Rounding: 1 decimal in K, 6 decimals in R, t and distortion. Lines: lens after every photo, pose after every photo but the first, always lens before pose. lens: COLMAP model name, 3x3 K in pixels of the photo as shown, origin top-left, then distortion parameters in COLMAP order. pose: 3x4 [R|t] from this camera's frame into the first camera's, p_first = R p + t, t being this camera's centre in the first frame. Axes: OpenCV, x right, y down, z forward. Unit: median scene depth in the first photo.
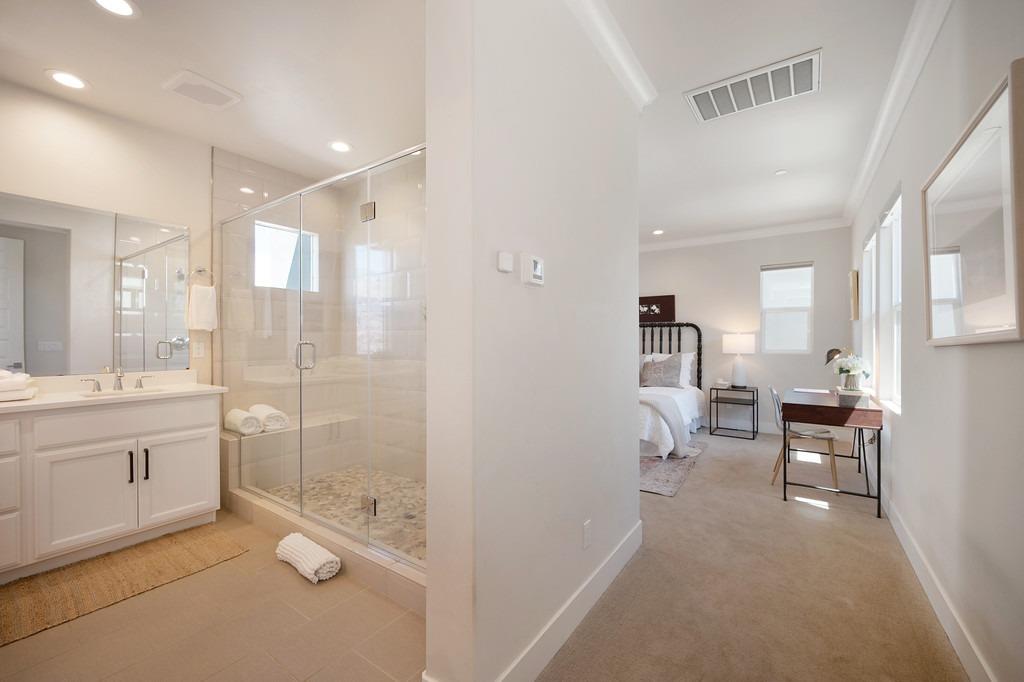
lens RADIAL K [[410.2, 0, 501.9], [0, 410.2, 338.7], [0, 0, 1]] dist [-0.014249, 0.000529]
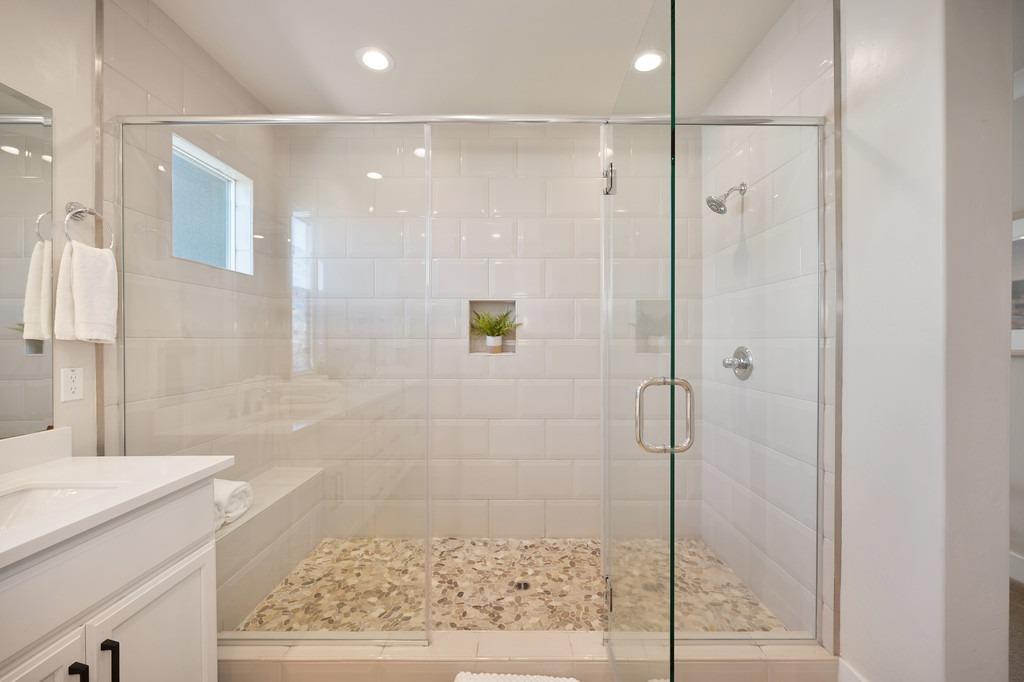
lens RADIAL K [[410.2, 0, 510.0], [0, 410.2, 342.3], [0, 0, 1]] dist [-0.014249, 0.000529]
pose [[0.818056, -0.003062, 0.575131, -0.593885], [0.000431, 0.999989, 0.004711, -0.020062], [-0.575139, -0.003606, 0.818048, 0.340249]]
